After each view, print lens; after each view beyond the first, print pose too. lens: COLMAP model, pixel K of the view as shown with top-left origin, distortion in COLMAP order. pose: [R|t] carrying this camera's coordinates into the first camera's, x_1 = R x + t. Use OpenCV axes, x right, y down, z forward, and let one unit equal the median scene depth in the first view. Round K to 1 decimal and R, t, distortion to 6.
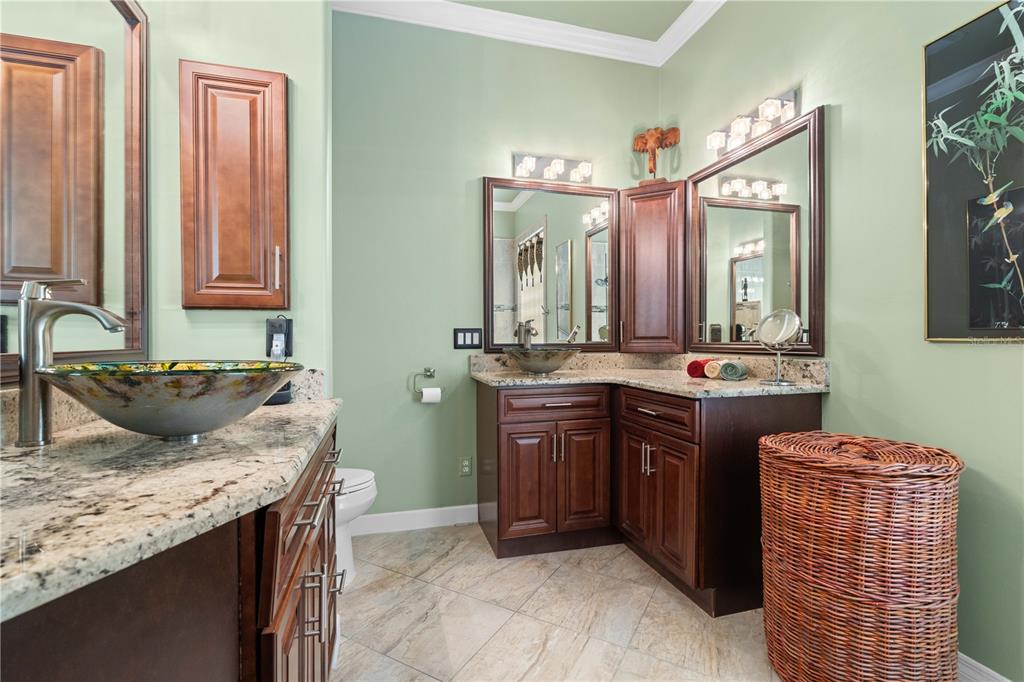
lens RADIAL K [[467.0, 0, 516.4], [0, 467.0, 340.1], [0, 0, 1]] dist [-0.001563, 0.000379]
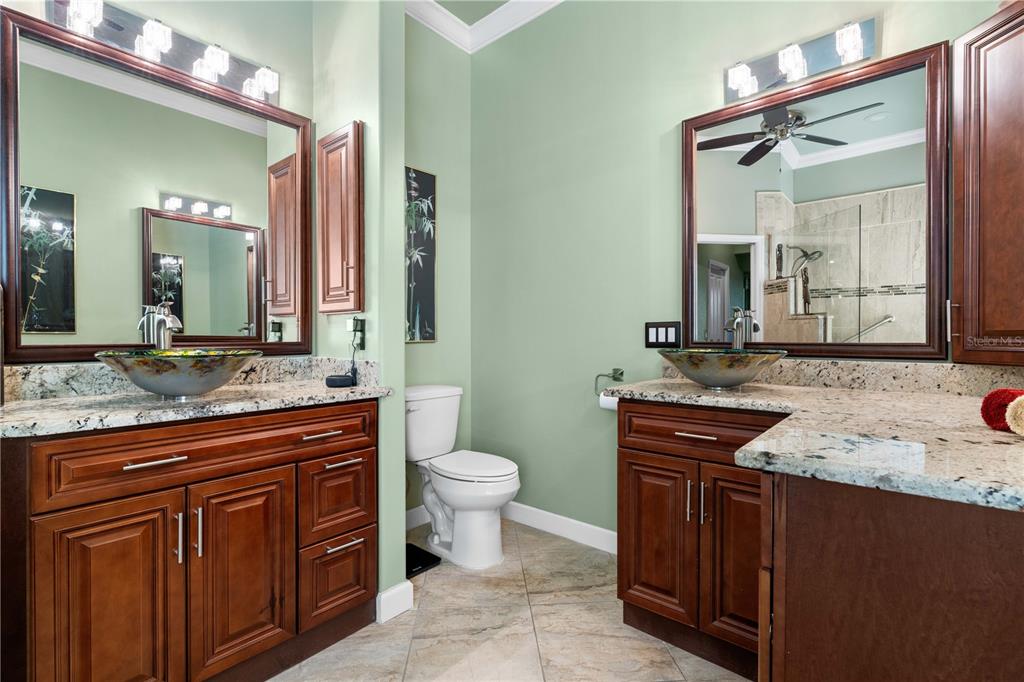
lens RADIAL K [[467.0, 0, 516.4], [0, 467.0, 340.1], [0, 0, 1]] dist [-0.001563, 0.000379]
pose [[0.560674, 0.010549, -0.827969, 0.483014], [-0.004175, 0.999942, 0.009913, -0.001551], [0.828026, -0.002102, 0.560686, 0.421070]]
